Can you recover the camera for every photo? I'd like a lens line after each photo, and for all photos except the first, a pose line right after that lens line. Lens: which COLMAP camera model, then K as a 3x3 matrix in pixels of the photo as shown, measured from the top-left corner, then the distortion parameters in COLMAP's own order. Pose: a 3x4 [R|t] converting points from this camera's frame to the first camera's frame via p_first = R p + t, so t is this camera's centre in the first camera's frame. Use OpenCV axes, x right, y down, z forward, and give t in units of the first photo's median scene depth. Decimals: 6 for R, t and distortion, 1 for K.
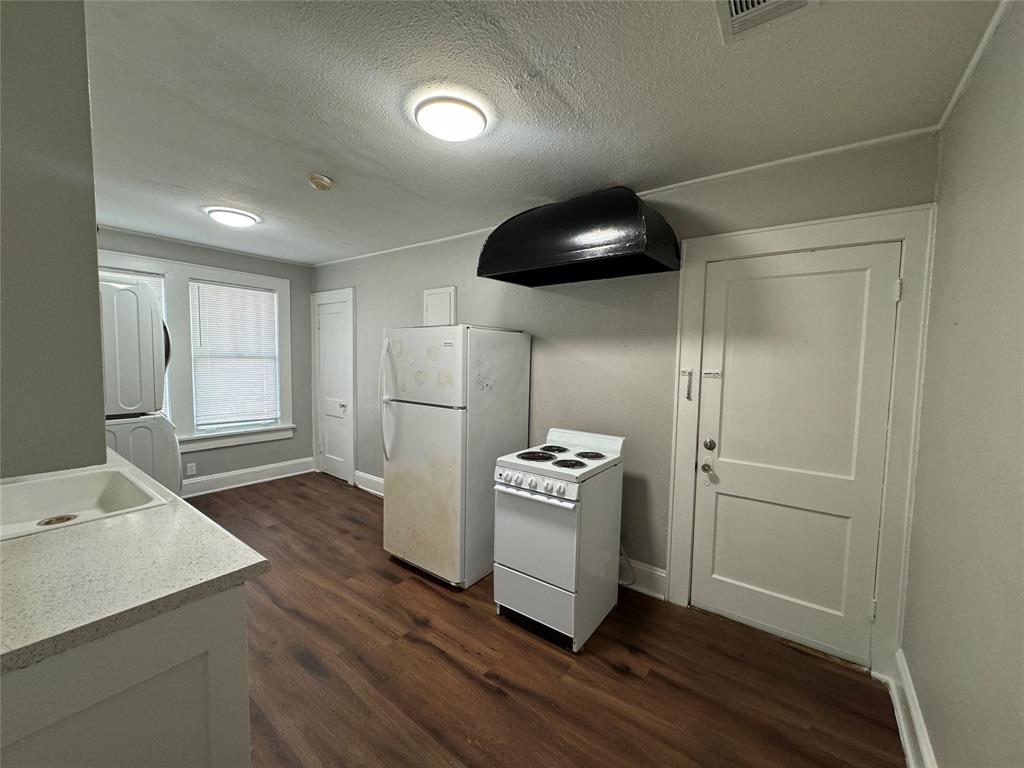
lens RADIAL K [[408.0, 0, 506.5], [0, 408.0, 387.8], [0, 0, 1]] dist [-0.002160, 0.000155]
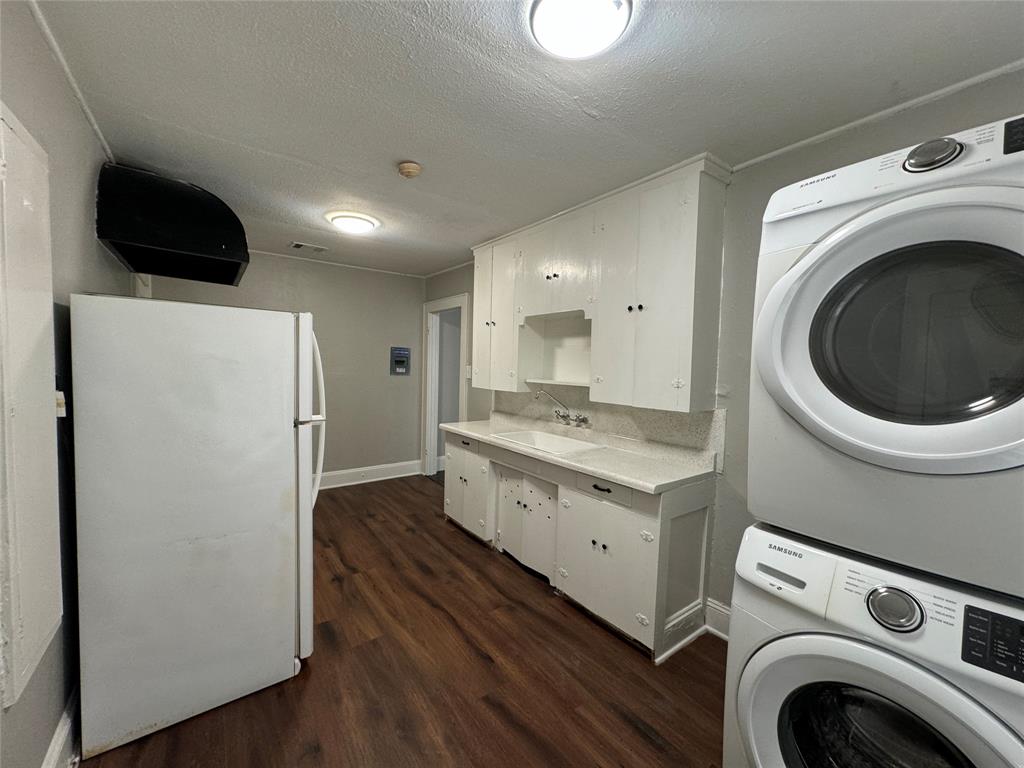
lens RADIAL K [[408.0, 0, 508.1], [0, 408.0, 379.7], [0, 0, 1]] dist [-0.002160, 0.000155]
pose [[-0.959103, -0.047470, 0.279049, -0.935257], [-0.011099, 0.991386, 0.130500, -0.160008], [-0.282840, 0.122066, -0.951368, 1.812544]]
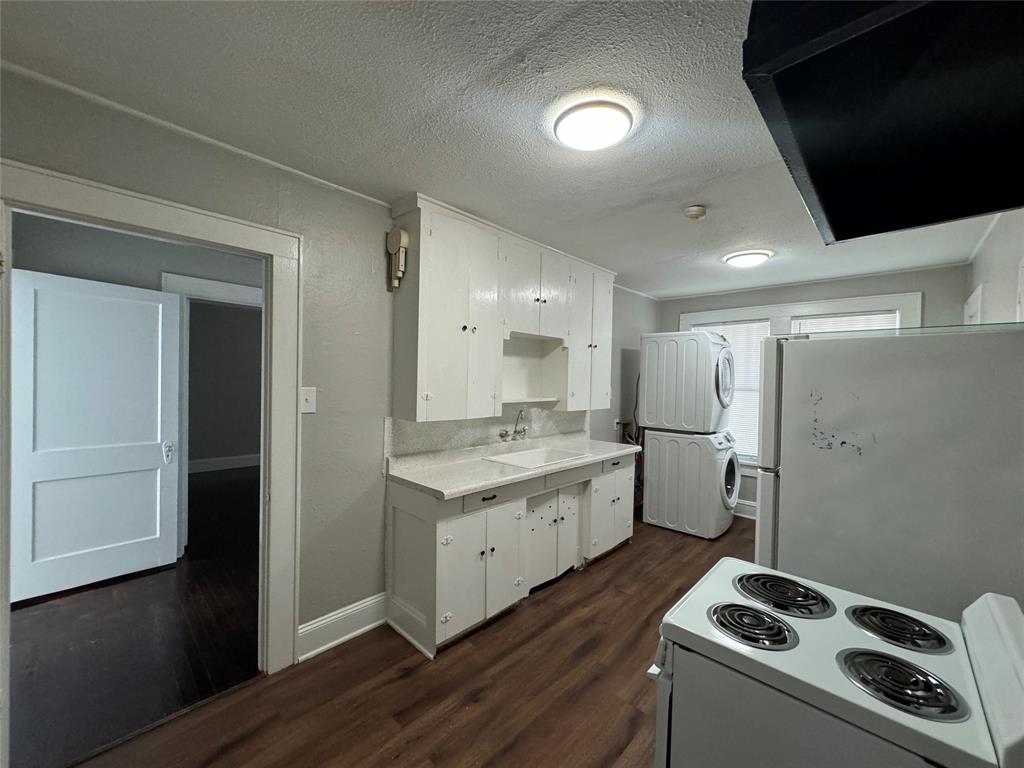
lens RADIAL K [[408.0, 0, 511.8], [0, 408.0, 385.8], [0, 0, 1]] dist [-0.002160, 0.000155]
pose [[-0.110684, -0.001886, -0.993854, 0.559994], [-0.101905, 0.994749, 0.009462, -0.044727], [0.988617, 0.102326, -0.110295, 0.682129]]
